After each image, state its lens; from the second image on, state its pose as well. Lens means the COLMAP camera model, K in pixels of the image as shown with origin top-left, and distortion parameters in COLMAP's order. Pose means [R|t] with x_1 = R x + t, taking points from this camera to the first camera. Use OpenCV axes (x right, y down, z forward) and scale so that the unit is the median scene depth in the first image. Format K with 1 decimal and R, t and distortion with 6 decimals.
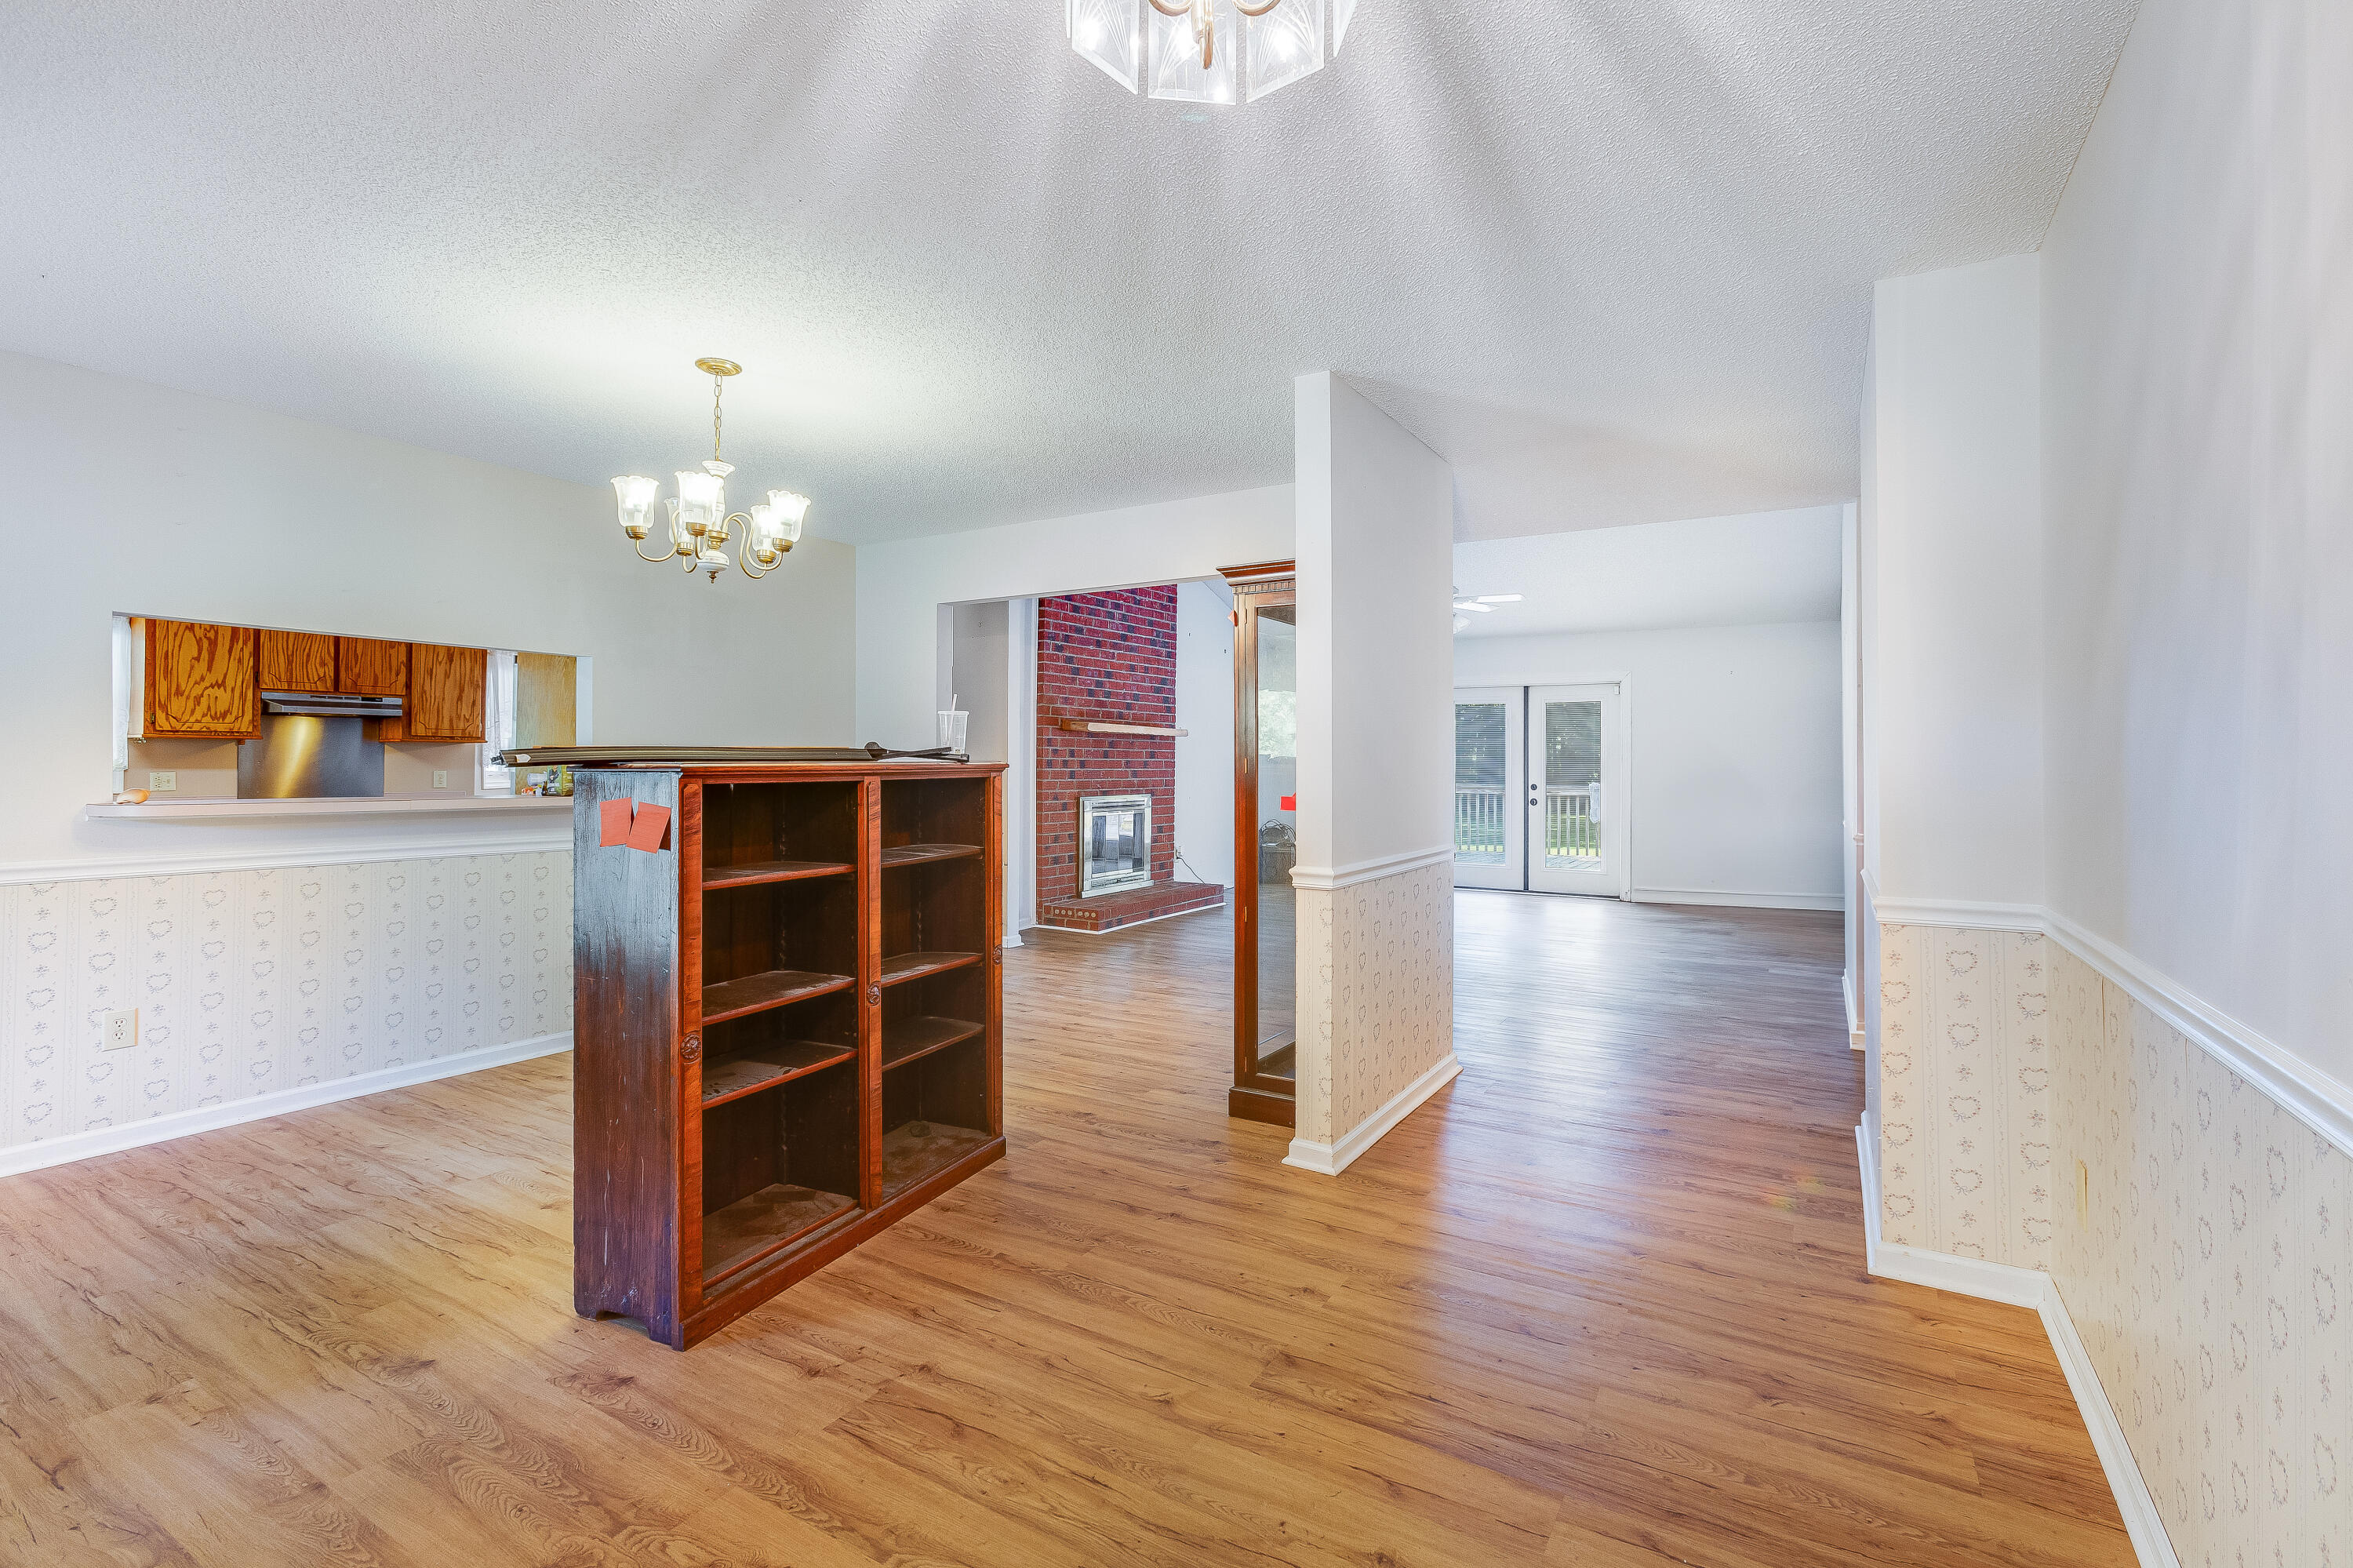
lens RADIAL K [[1055.2, 0, 1181.6], [0, 1055.2, 774.4], [0, 0, 1]] dist [0.002527, 0.000093]
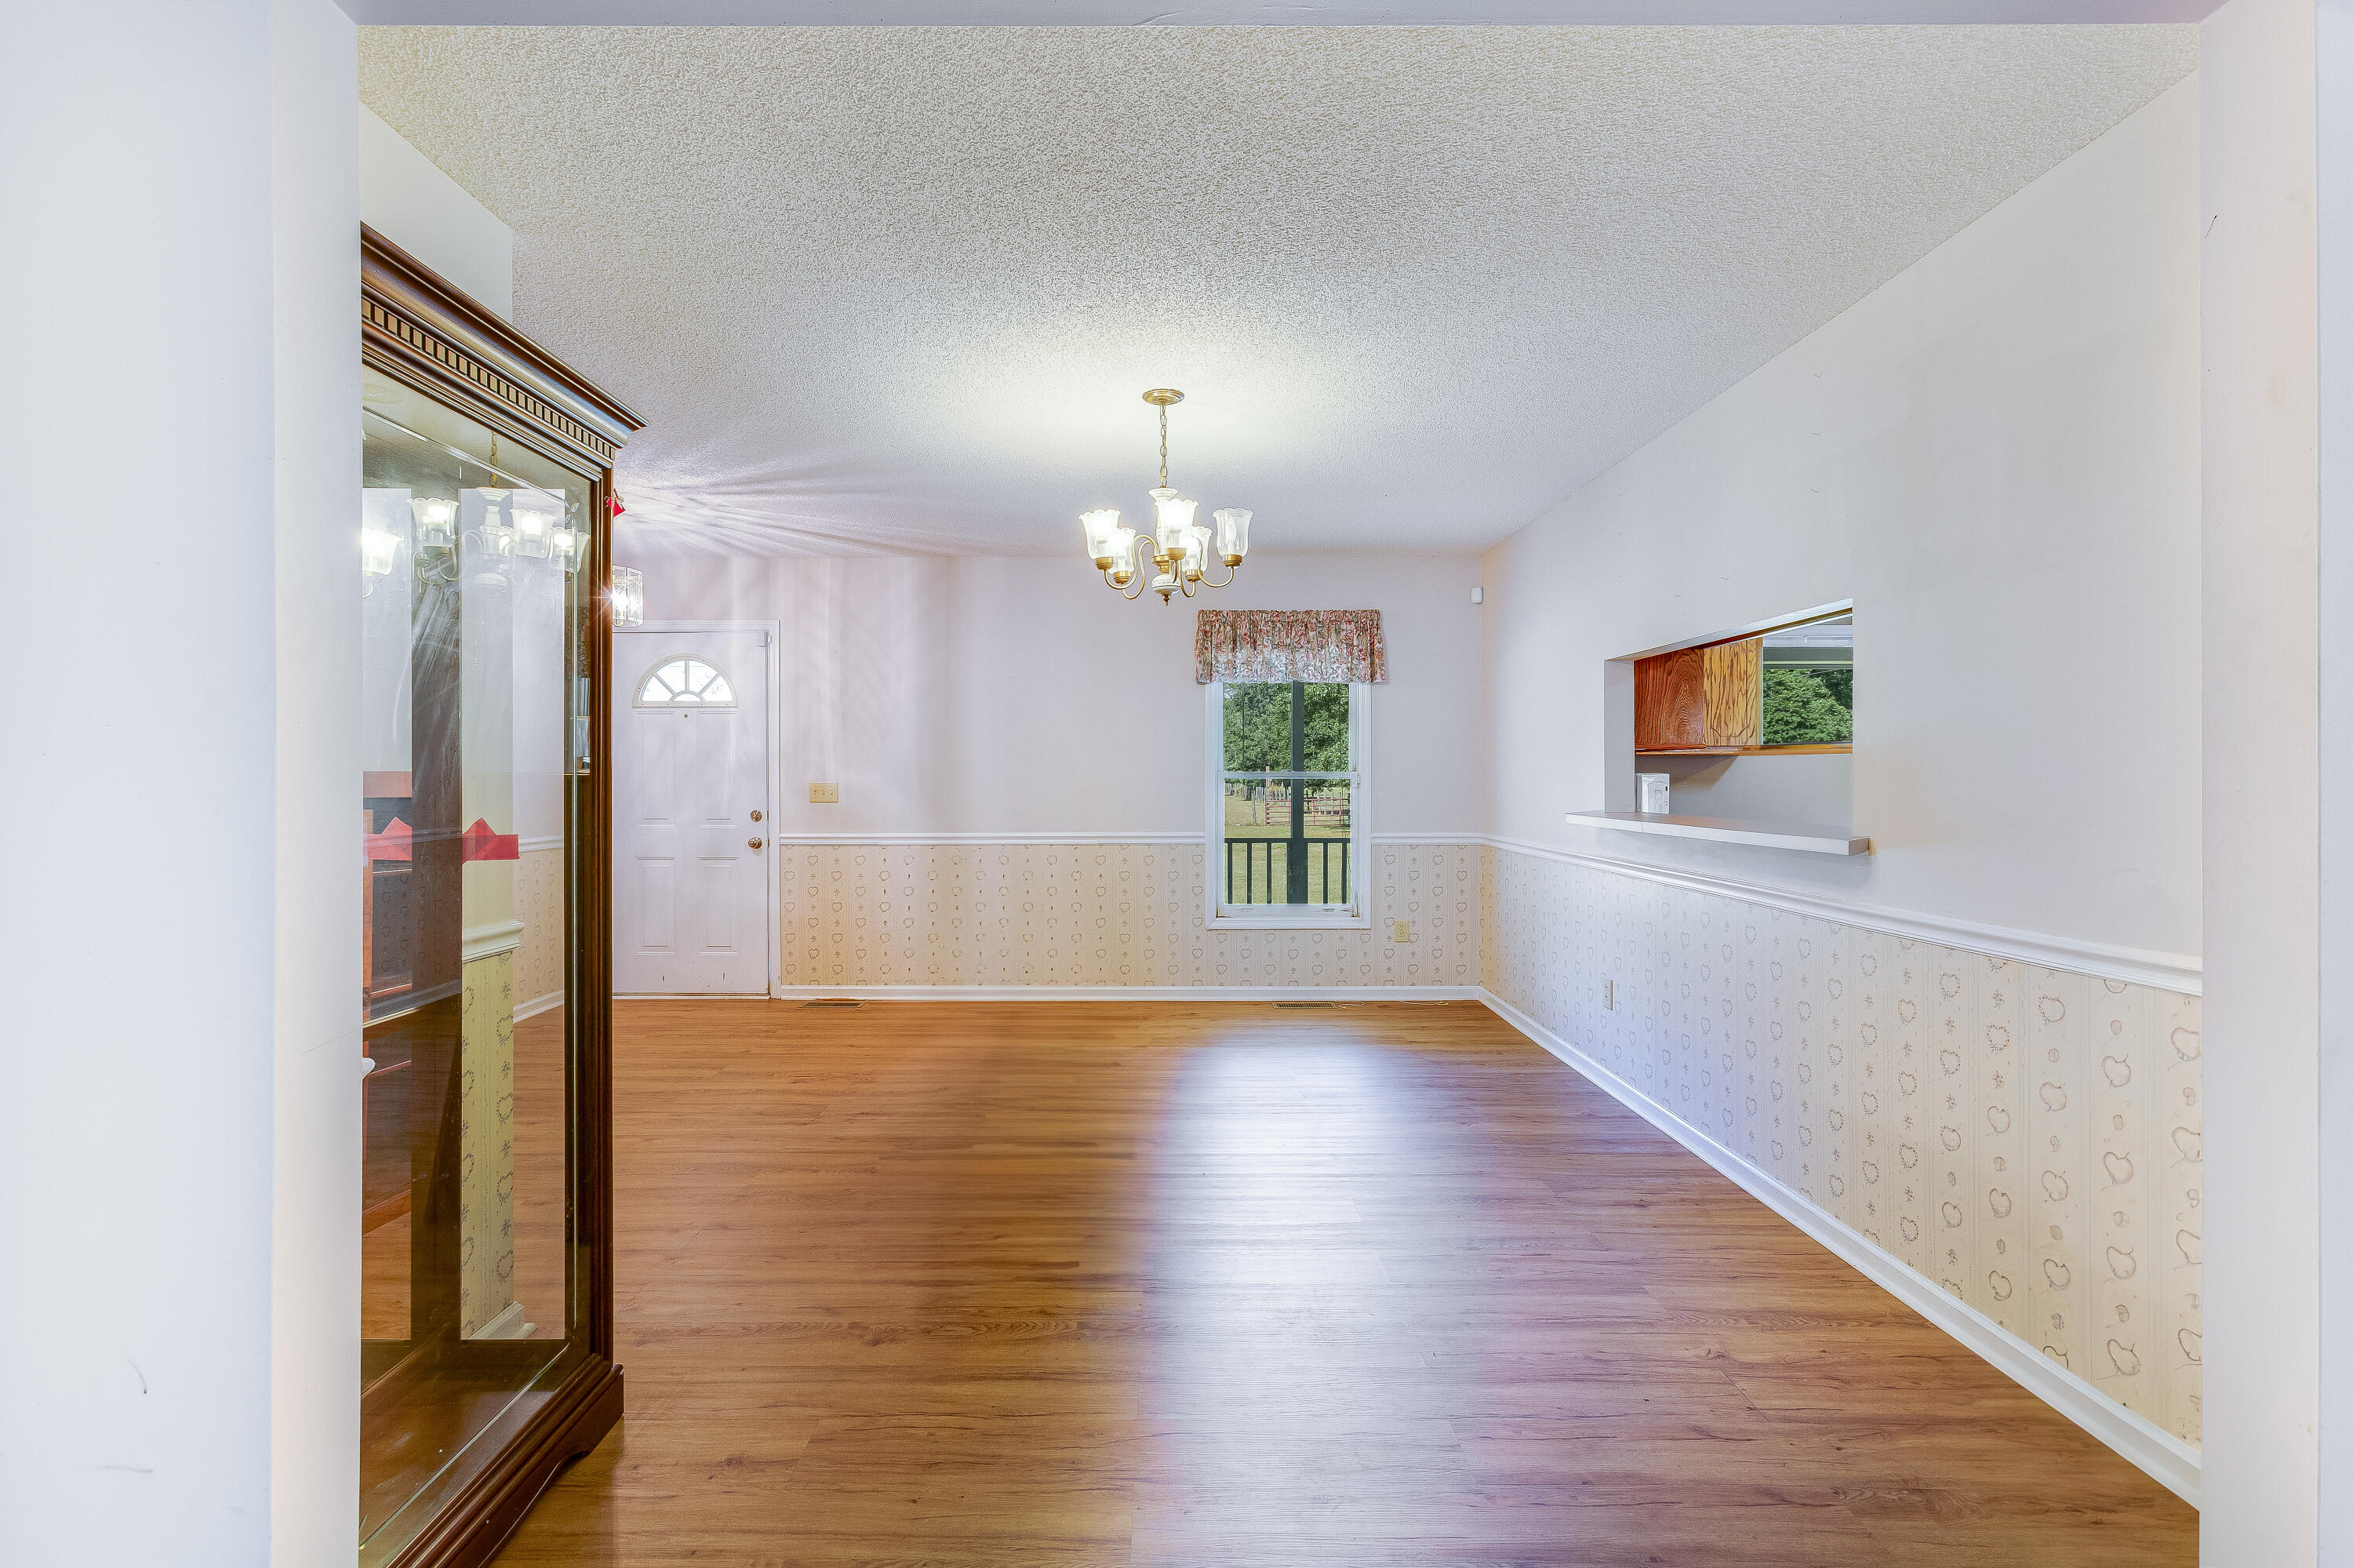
lens RADIAL K [[1055.2, 0, 1187.3], [0, 1055.2, 794.8], [0, 0, 1]] dist [0.002527, 0.000093]
pose [[-0.851413, -0.007389, -0.524444, 0.131847], [-0.007322, 0.999971, -0.002201, 0.002797], [0.524444, 0.001966, -0.851442, 2.582008]]
